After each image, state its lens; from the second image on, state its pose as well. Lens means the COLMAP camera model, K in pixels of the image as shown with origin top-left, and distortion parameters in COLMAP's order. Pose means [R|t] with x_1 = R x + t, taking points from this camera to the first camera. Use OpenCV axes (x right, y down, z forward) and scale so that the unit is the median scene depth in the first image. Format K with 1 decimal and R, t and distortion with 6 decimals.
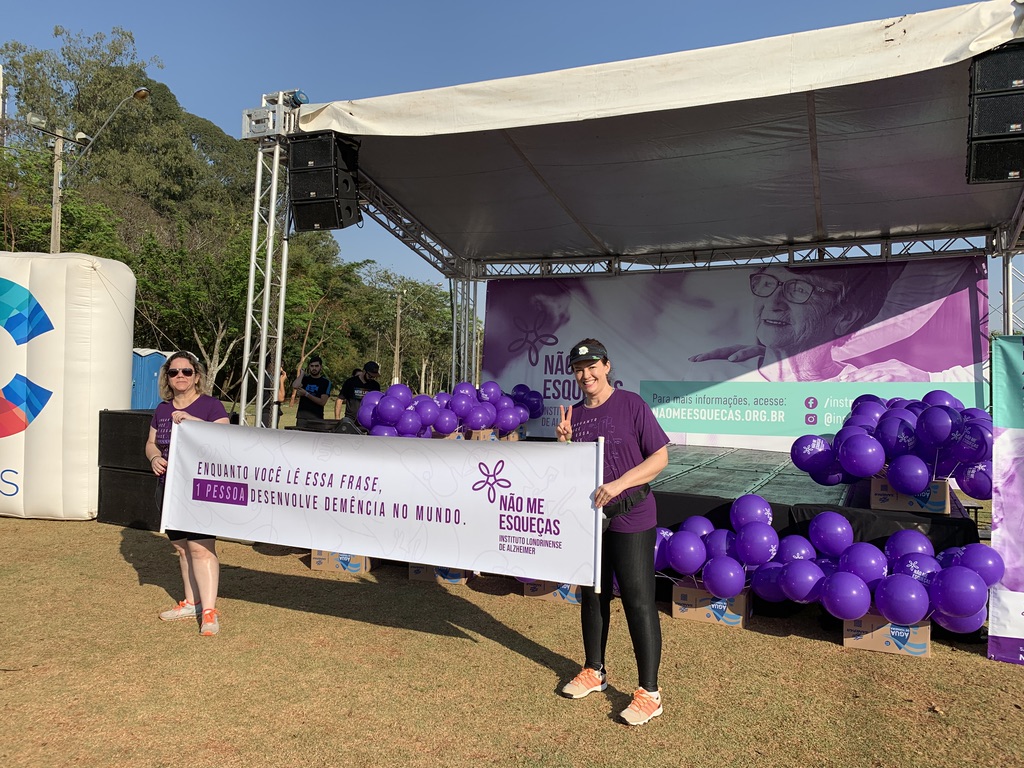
lens RADIAL K [[777.5, 0, 523.5], [0, 777.5, 375.5], [0, 0, 1]] dist [0.050922, -0.057694]
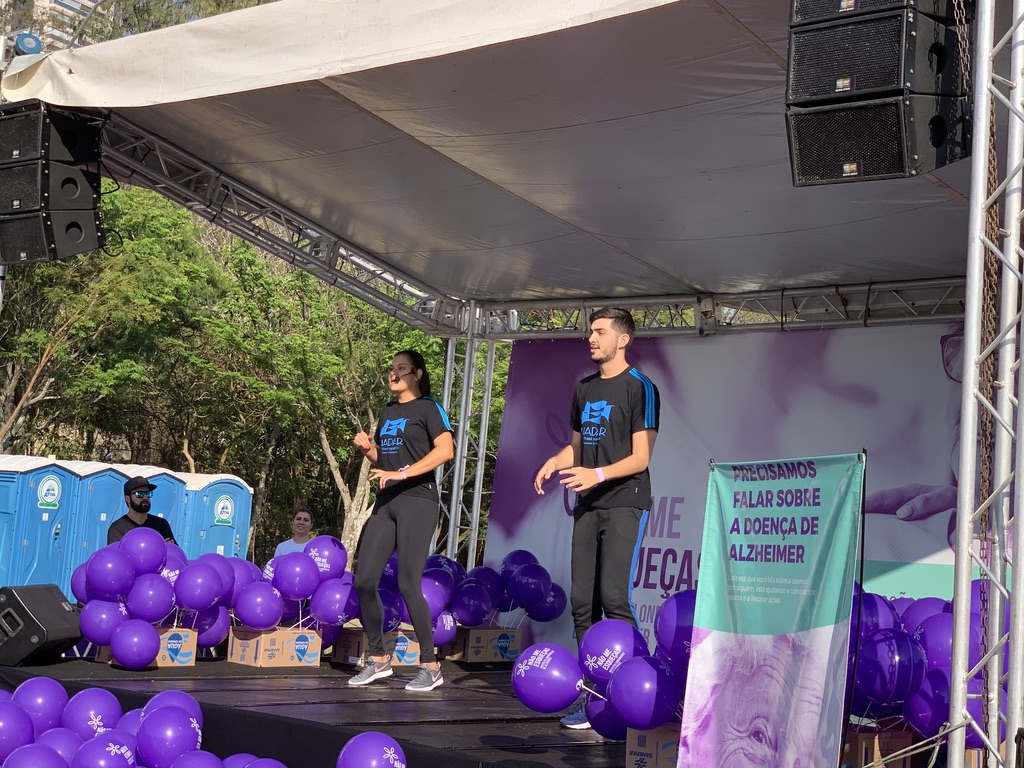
lens RADIAL K [[1867.7, 0, 512.6], [0, 1867.7, 381.6], [0, 0, 1]] dist [0.052356, 0.000000]
pose [[0.930142, 0.013599, -0.366949, 0.504434], [-0.047215, 0.995448, -0.082789, 0.004348], [0.364153, 0.094332, 0.926550, -0.150542]]
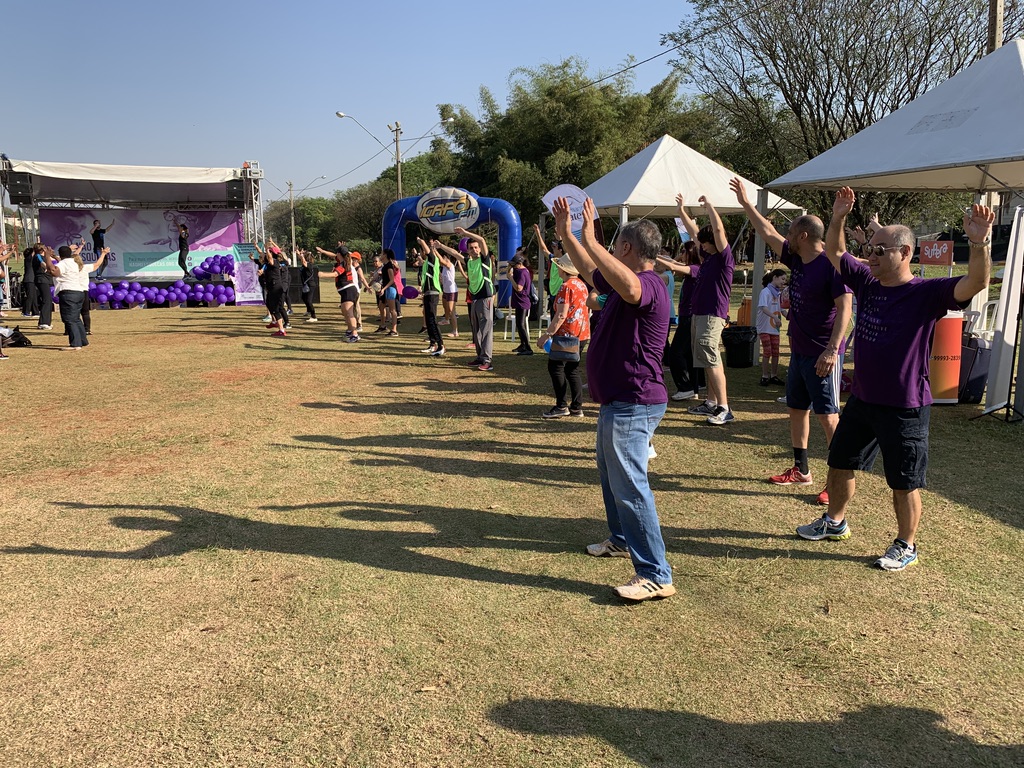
lens RADIAL K [[777.5, 0, 504.7], [0, 777.5, 380.4], [0, 0, 1]] dist [0.050922, -0.057694]
pose [[0.714105, -0.141059, 0.685679, -0.907565], [0.013923, 0.982156, 0.187551, -0.053716], [-0.699900, -0.124384, 0.703327, -2.037544]]
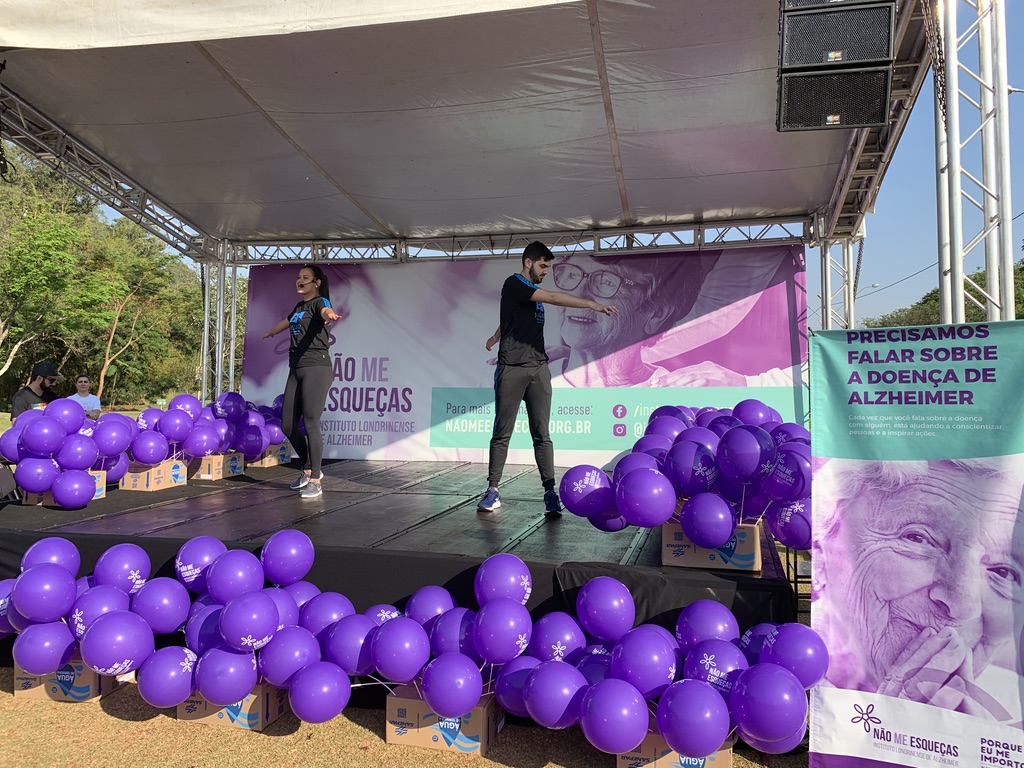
lens RADIAL K [[777.5, 0, 516.3], [0, 777.5, 369.1], [0, 0, 1]] dist [0.050922, -0.057694]
pose [[0.984591, -0.006071, 0.174770, 0.107488], [0.007834, 0.999925, -0.009396, -0.005339], [-0.174700, 0.010621, 0.984564, 0.177031]]
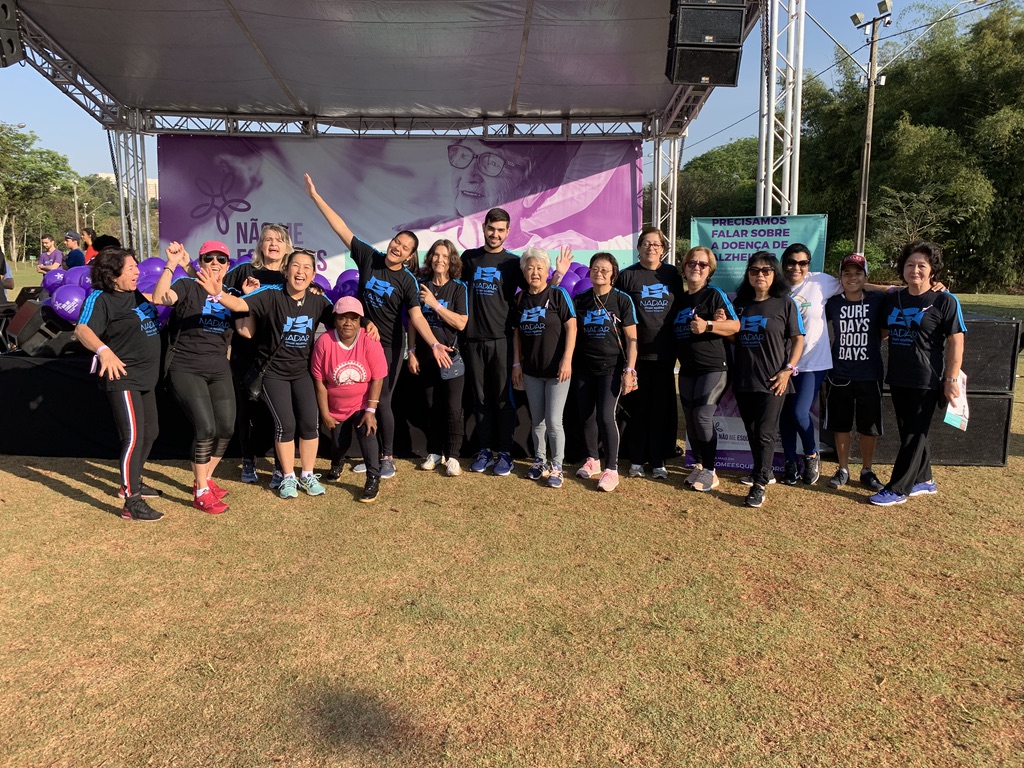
lens RADIAL K [[777.5, 0, 510.8], [0, 777.5, 375.4], [0, 0, 1]] dist [0.050922, -0.057694]
pose [[0.901920, -0.078491, 0.424711, -0.108271], [0.002433, 0.984255, 0.176736, -0.012584], [-0.431897, -0.158368, 0.887910, -0.006605]]
